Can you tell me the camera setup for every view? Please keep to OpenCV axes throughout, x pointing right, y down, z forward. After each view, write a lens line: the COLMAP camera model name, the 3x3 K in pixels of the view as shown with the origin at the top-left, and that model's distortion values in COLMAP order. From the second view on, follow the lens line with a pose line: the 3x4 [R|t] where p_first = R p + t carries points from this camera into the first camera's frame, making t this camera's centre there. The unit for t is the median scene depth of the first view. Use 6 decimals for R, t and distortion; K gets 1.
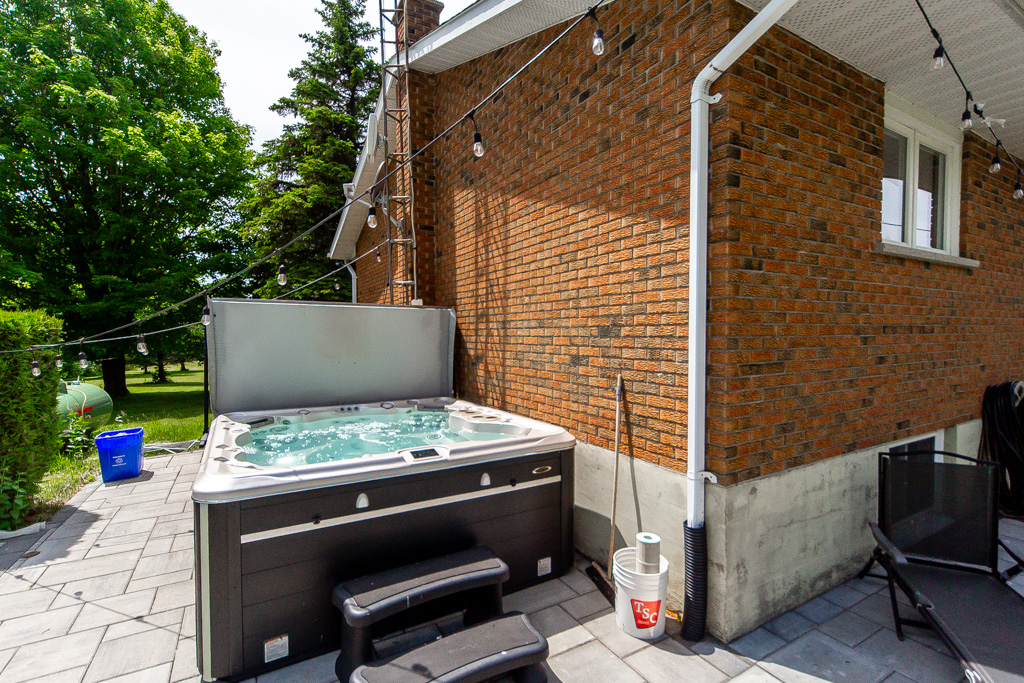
lens RADIAL K [[426.7, 0, 507.0], [0, 426.7, 340.4], [0, 0, 1]] dist [0.012531, 0.000815]
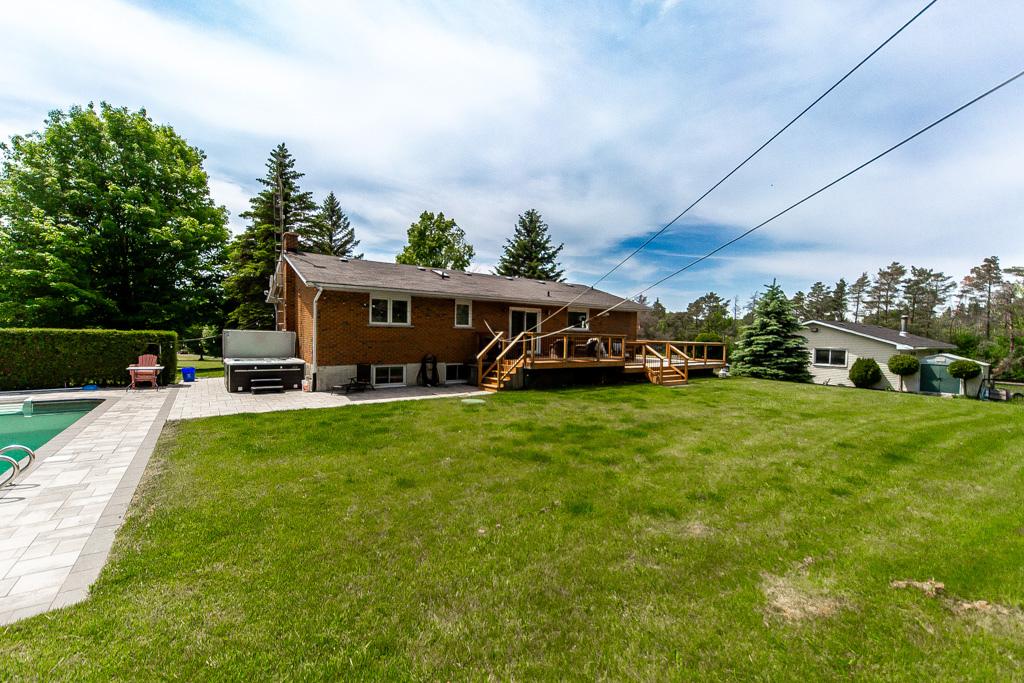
lens RADIAL K [[426.7, 0, 517.1], [0, 426.7, 346.9], [0, 0, 1]] dist [0.012531, 0.000815]
pose [[0.996175, 0.025267, 0.083652, 0.597025], [-0.026040, 0.999628, 0.008161, -0.013684], [-0.083415, -0.010309, 0.996462, -1.127515]]
